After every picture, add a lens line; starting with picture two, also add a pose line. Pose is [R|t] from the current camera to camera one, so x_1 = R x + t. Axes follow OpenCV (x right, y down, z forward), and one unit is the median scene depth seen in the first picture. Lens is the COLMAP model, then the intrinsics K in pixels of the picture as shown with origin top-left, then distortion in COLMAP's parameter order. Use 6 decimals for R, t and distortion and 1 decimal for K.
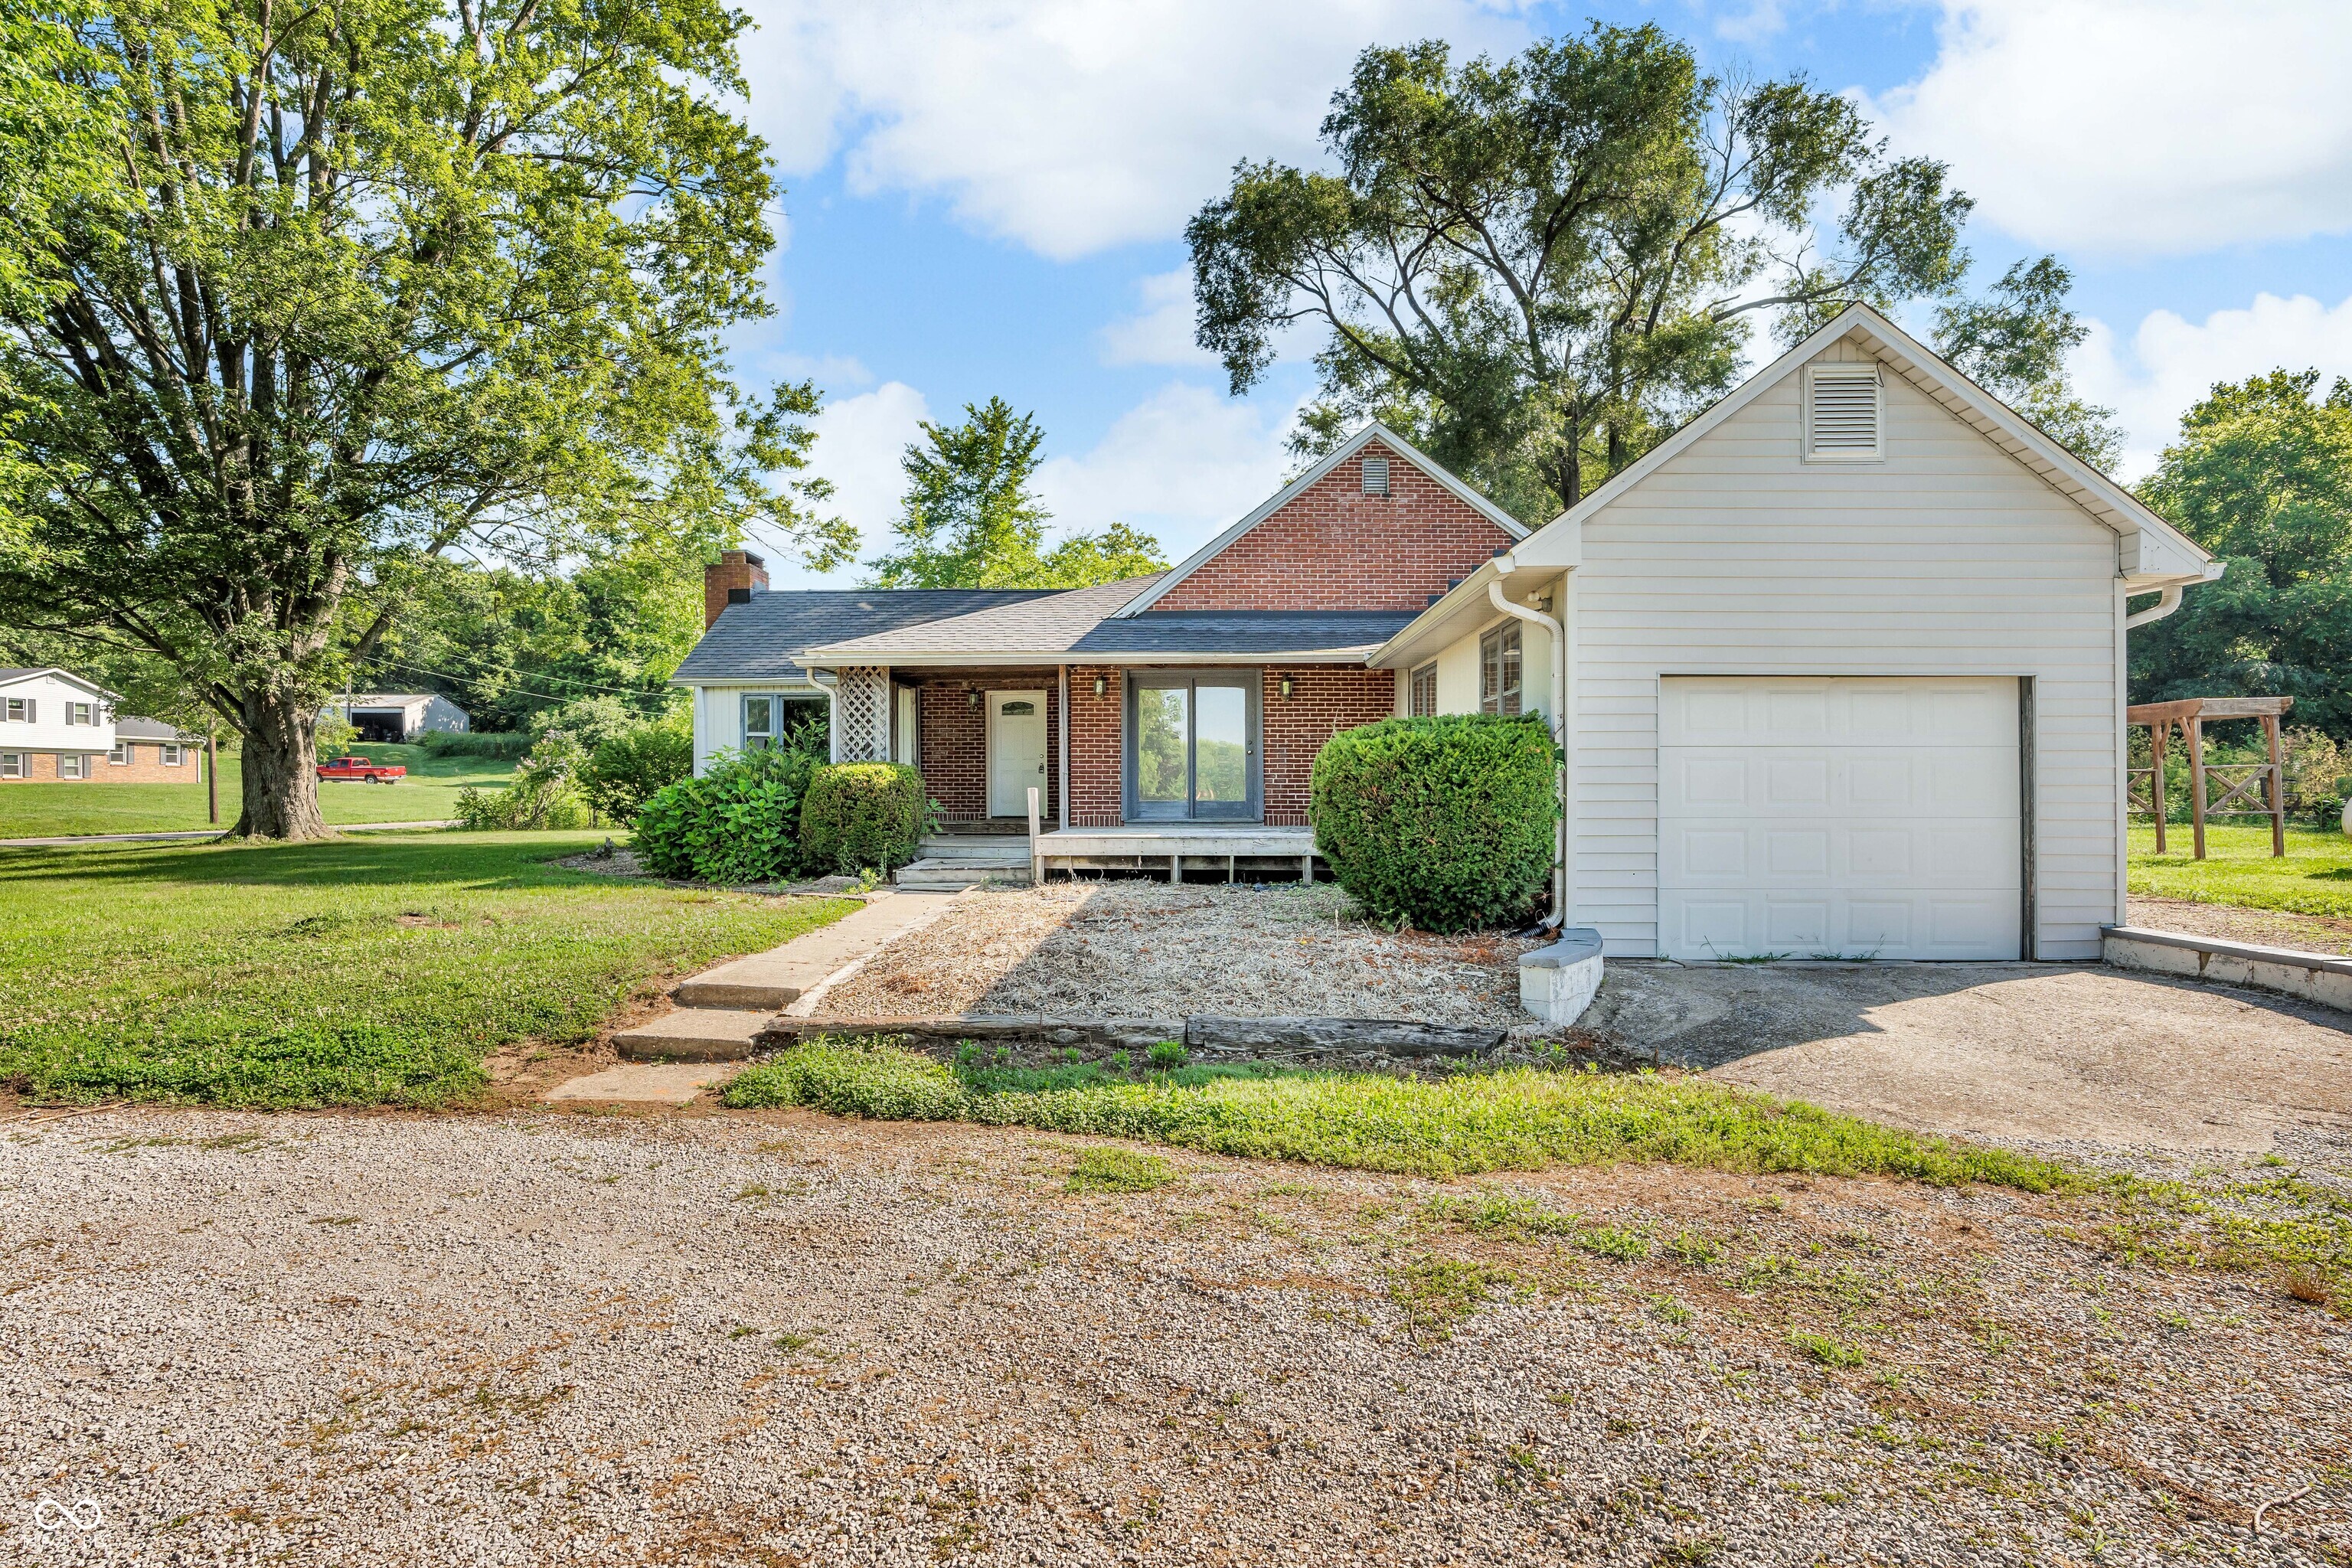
lens RADIAL K [[1232.2, 0, 1188.4], [0, 1232.2, 781.1], [0, 0, 1]] dist [-0.001632, 0.001006]
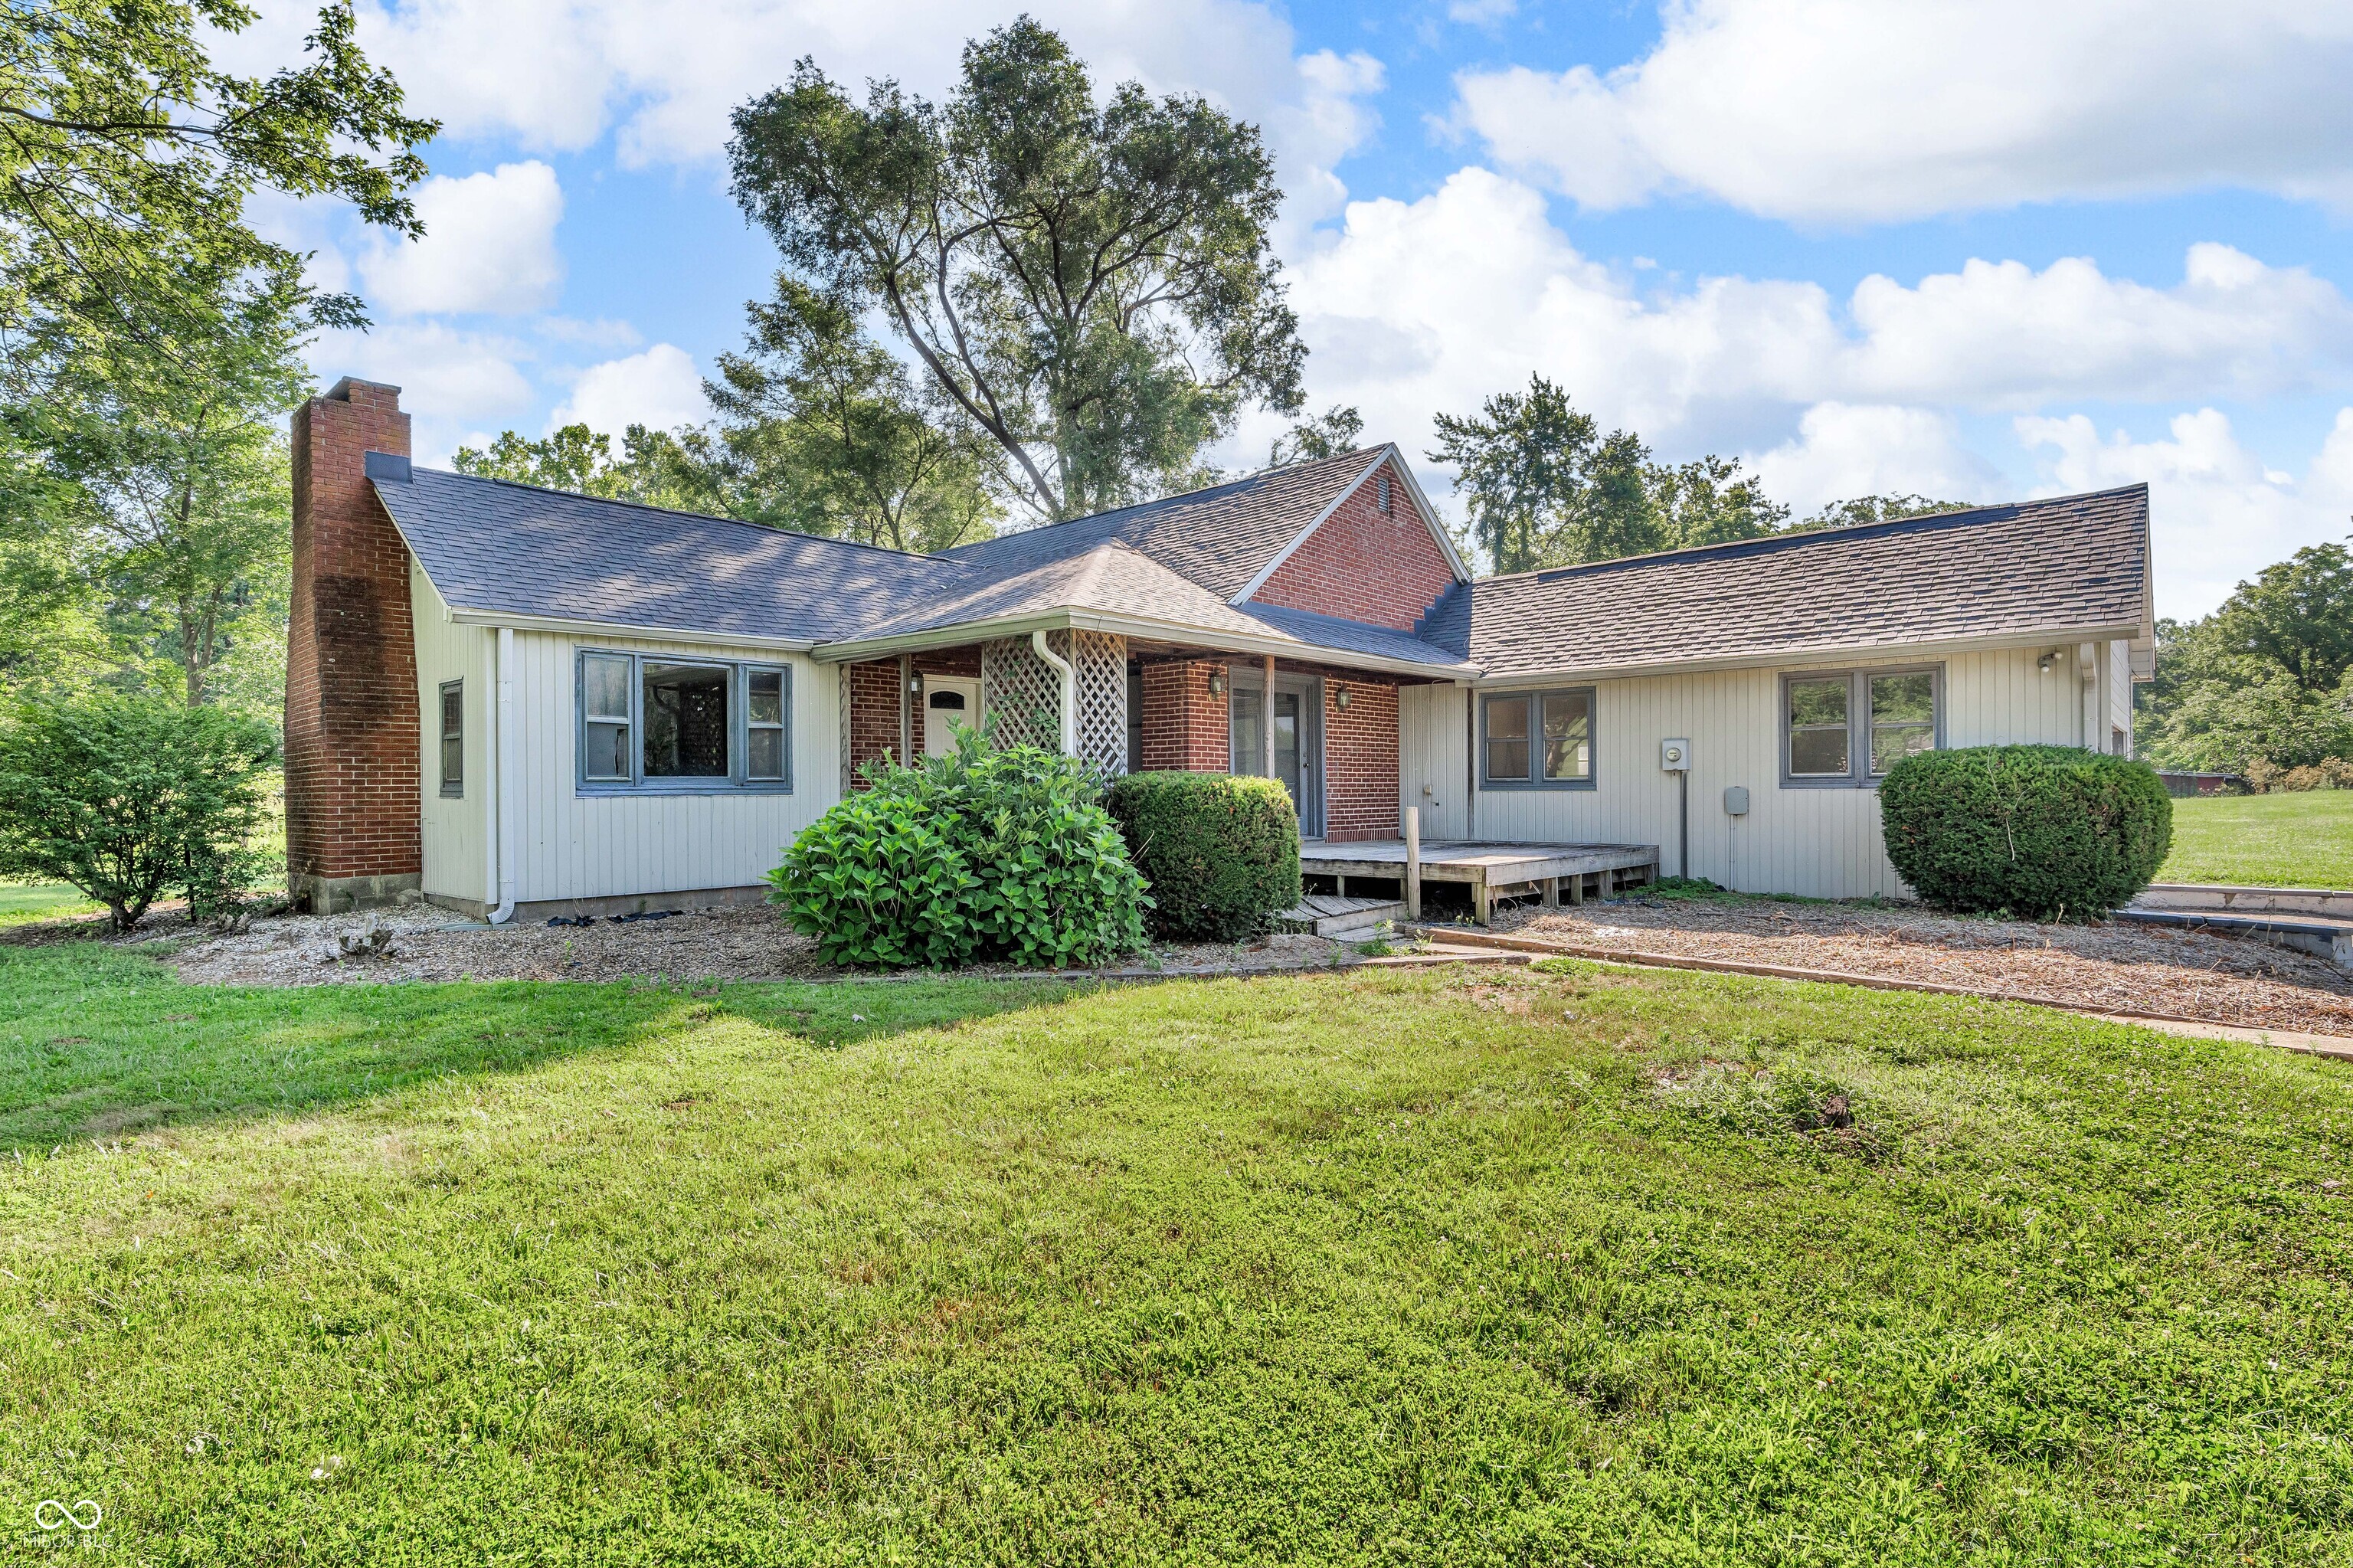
lens RADIAL K [[1157.7, 0, 1176.9], [0, 1157.7, 792.1], [0, 0, 1]] dist [-0.013026, 0.005518]
pose [[0.659503, -0.004674, 0.751688, -0.392057], [-0.000270, 0.999979, 0.006455, -0.004854], [-0.751702, -0.004461, 0.659488, 0.288698]]
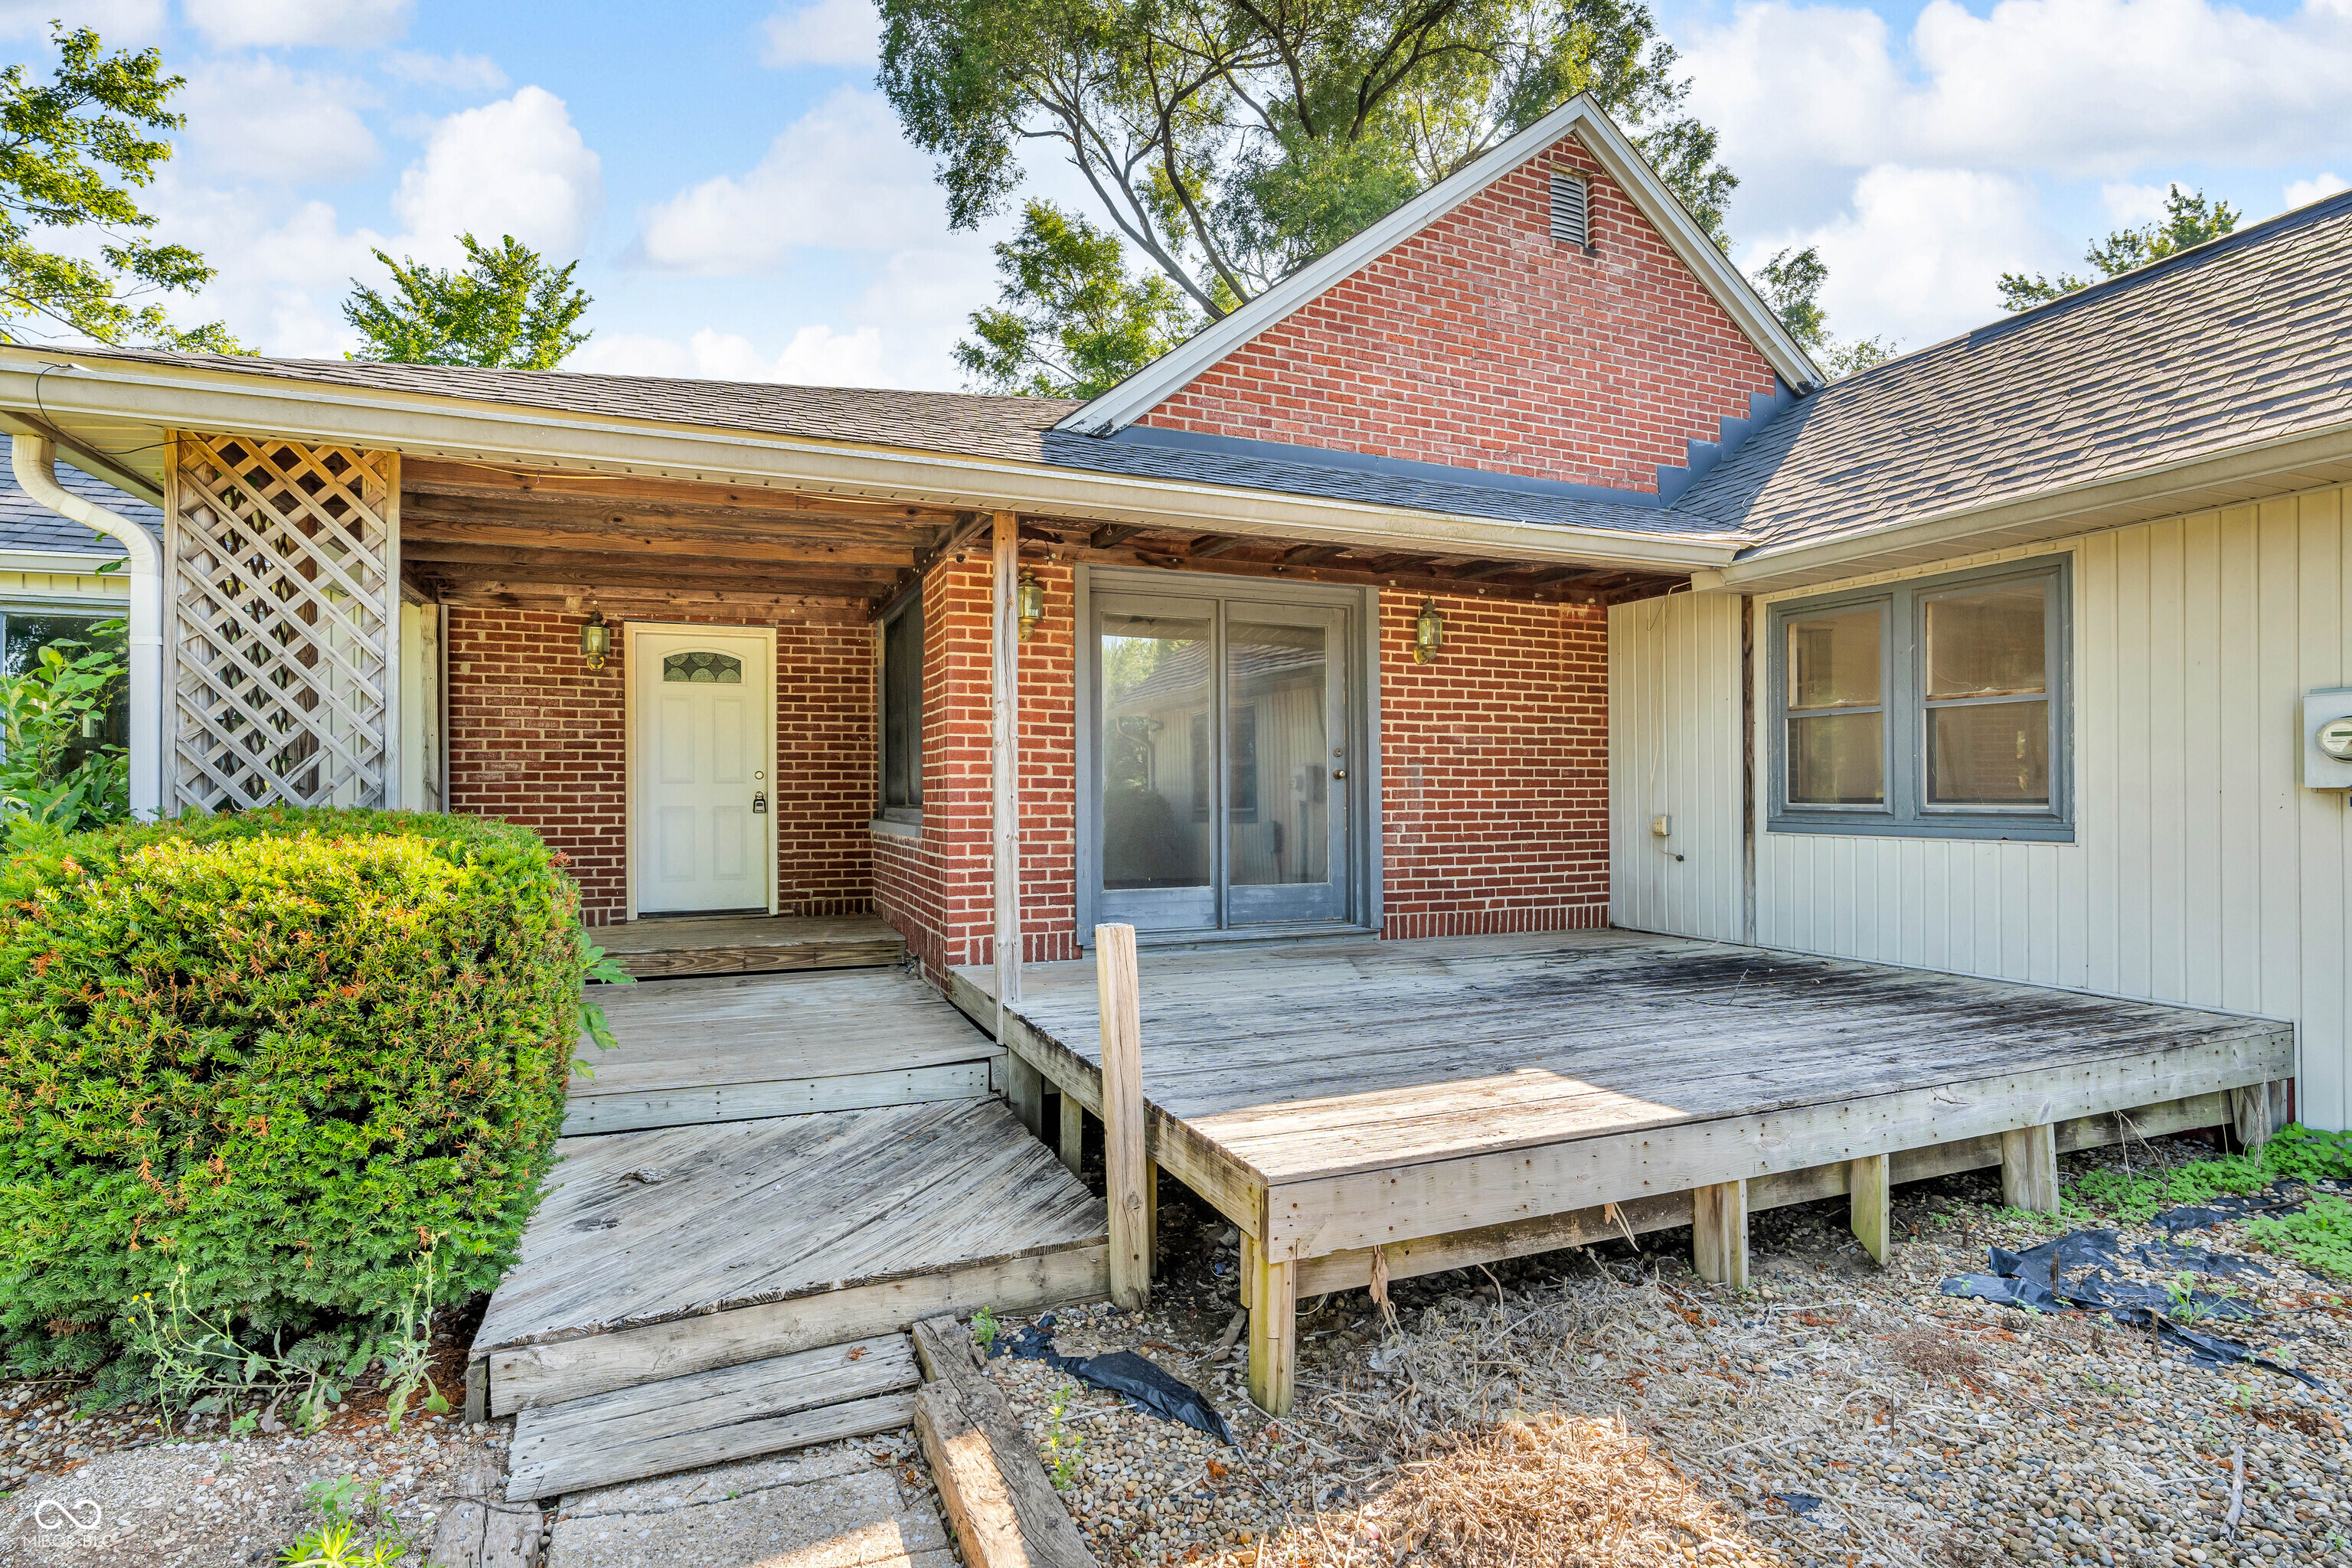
lens RADIAL K [[1157.1, 0, 1180.5], [0, 1157.1, 783.8], [0, 0, 1]] dist [-0.013026, 0.005518]
pose [[0.915771, 0.000810, 0.401701, -0.100271], [-0.000095, 0.999998, -0.001800, -0.011077], [-0.401702, 0.001610, 0.915769, 0.373096]]
